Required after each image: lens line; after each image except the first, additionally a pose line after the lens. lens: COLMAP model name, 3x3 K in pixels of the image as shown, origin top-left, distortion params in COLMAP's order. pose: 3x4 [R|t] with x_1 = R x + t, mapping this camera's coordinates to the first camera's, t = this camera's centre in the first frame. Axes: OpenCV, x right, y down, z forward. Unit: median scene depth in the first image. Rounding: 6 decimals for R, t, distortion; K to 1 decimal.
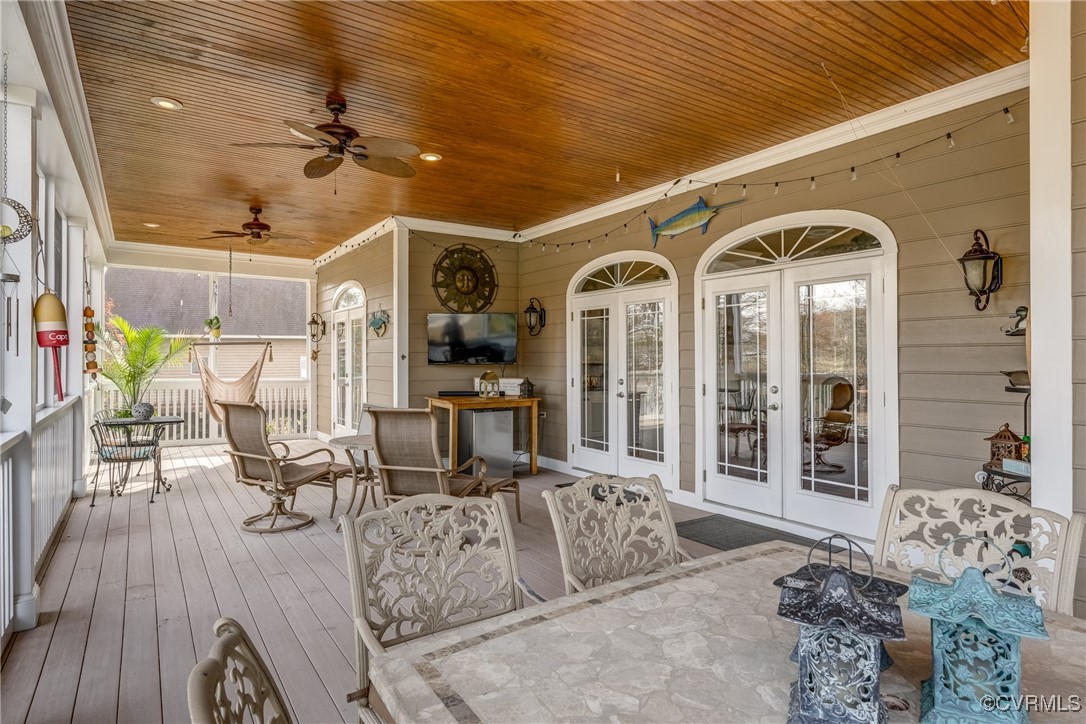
lens RADIAL K [[605.7, 0, 542.1], [0, 605.7, 355.4], [0, 0, 1]] dist [-0.003164, 0.000419]
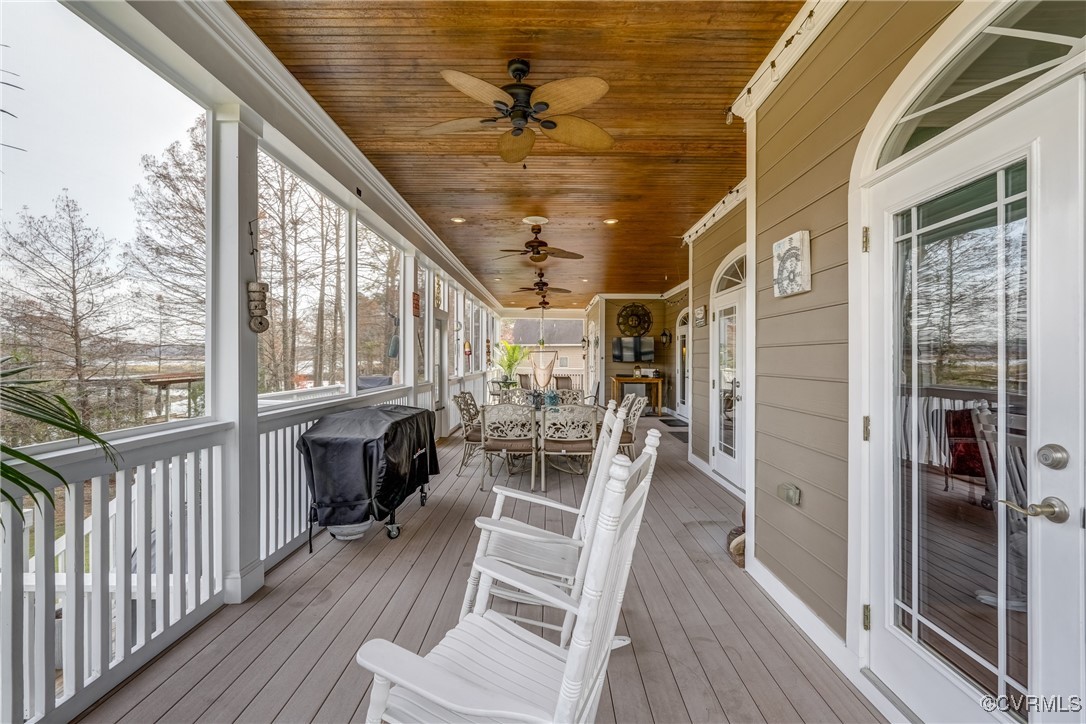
lens RADIAL K [[477.7, 0, 543.4], [0, 477.7, 360.8], [0, 0, 1]] dist [-0.011046, 0.005336]
pose [[0.825490, 0.008260, -0.564356, 0.546250], [-0.002955, 0.999942, 0.010313, -0.003998], [0.564409, -0.006846, 0.825467, -0.520399]]
